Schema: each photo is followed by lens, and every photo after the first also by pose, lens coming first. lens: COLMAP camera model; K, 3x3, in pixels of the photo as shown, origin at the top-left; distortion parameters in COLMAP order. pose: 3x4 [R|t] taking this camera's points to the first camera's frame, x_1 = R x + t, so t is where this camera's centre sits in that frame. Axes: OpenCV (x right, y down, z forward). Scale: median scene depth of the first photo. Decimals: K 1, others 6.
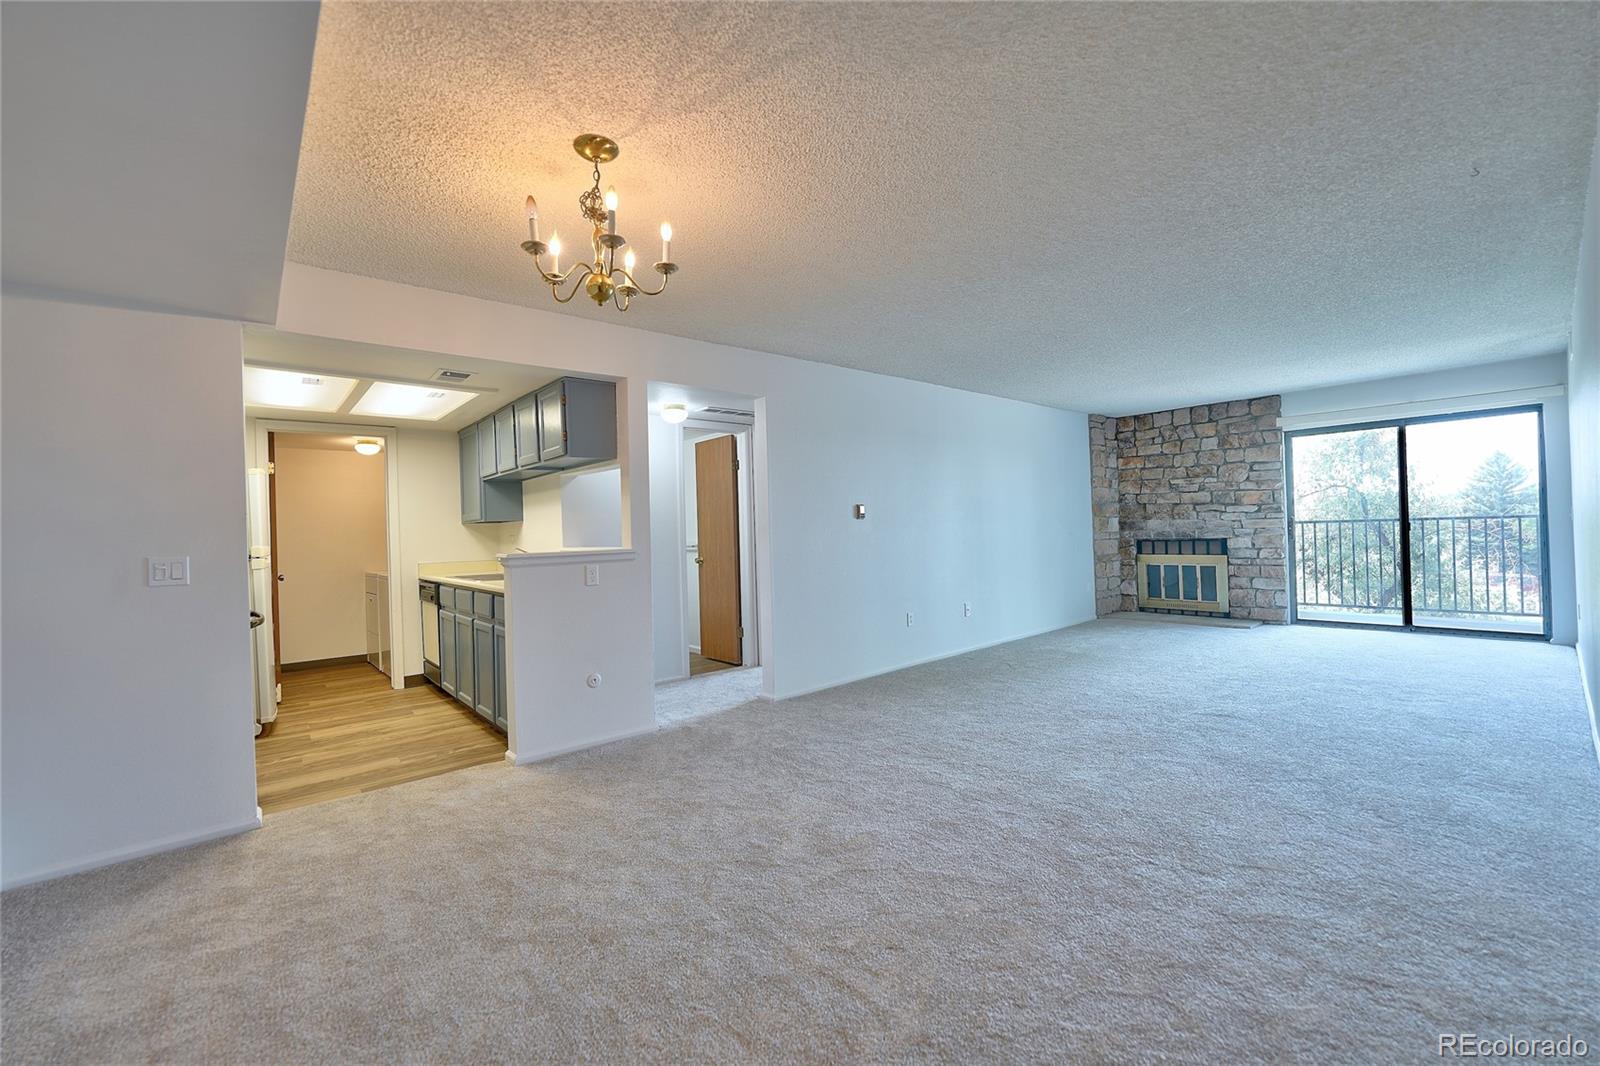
lens RADIAL K [[660.3, 0, 803.9], [0, 660.3, 530.2], [0, 0, 1]] dist [-0.009392, 0.000328]
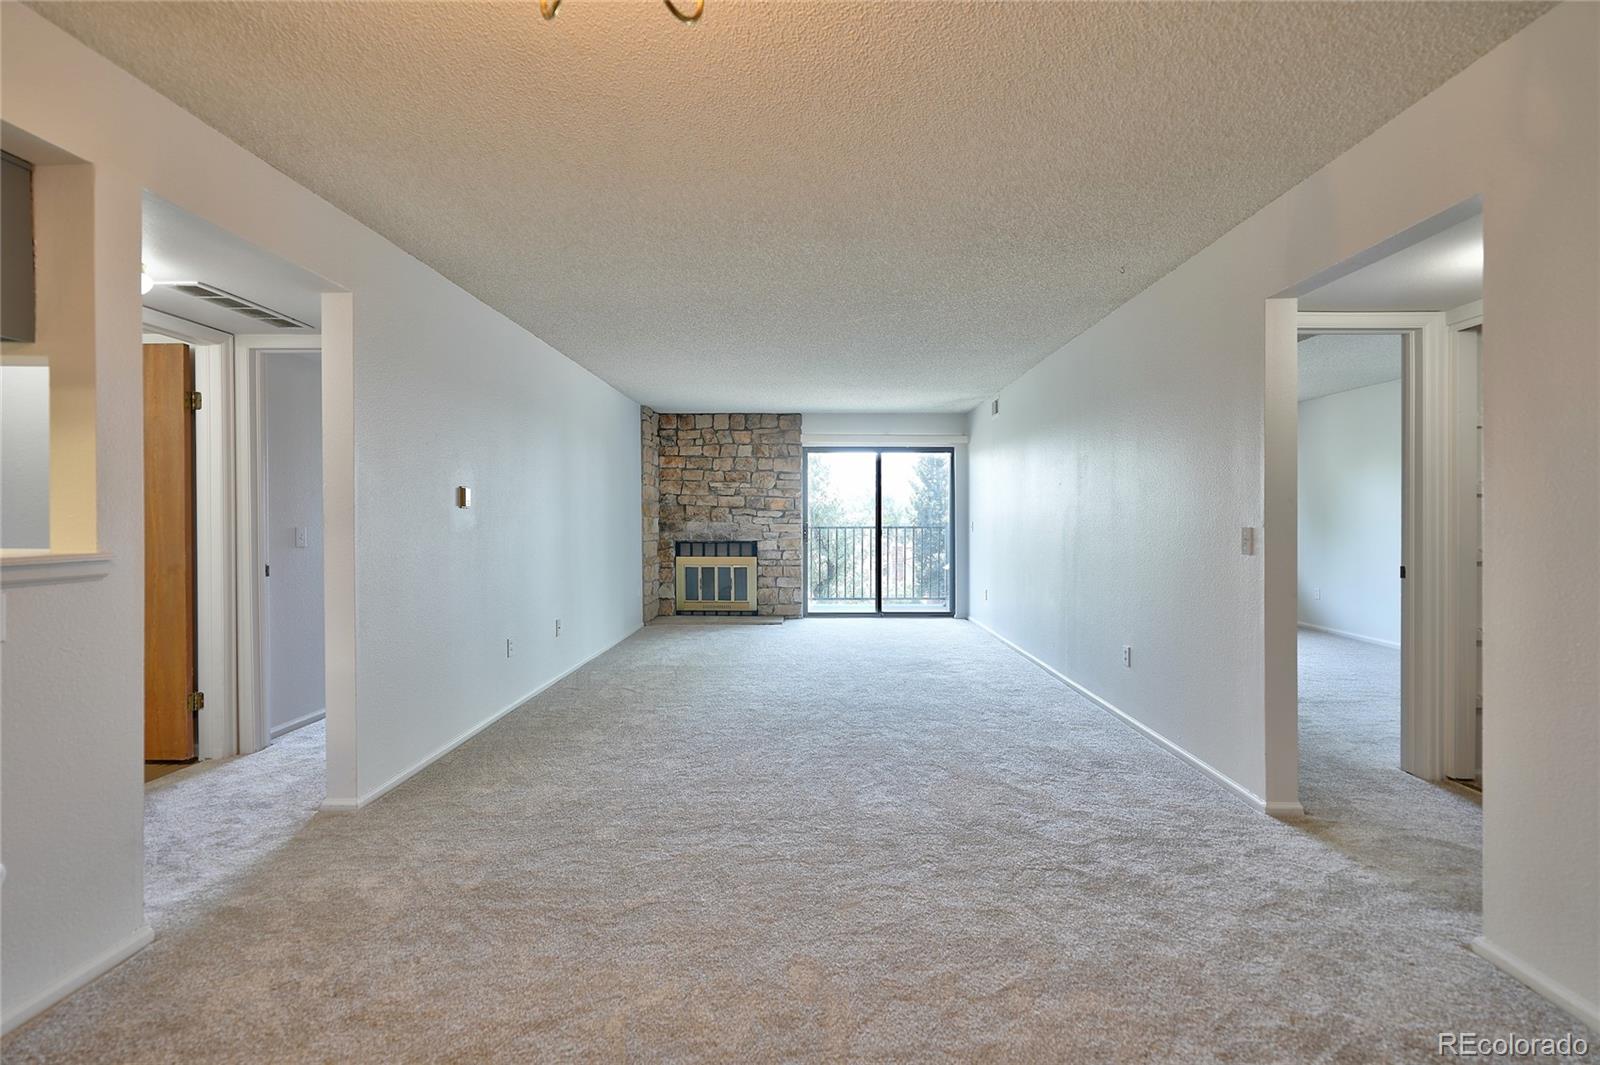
lens RADIAL K [[708.8, 0, 801.4], [0, 708.8, 527.6], [0, 0, 1]] dist [-0.003699, 0.000173]
pose [[0.662067, 0.023576, 0.749074, -0.182656], [-0.020631, 0.999700, -0.013230, 0.004689], [-0.749161, -0.006695, 0.662354, 0.197570]]
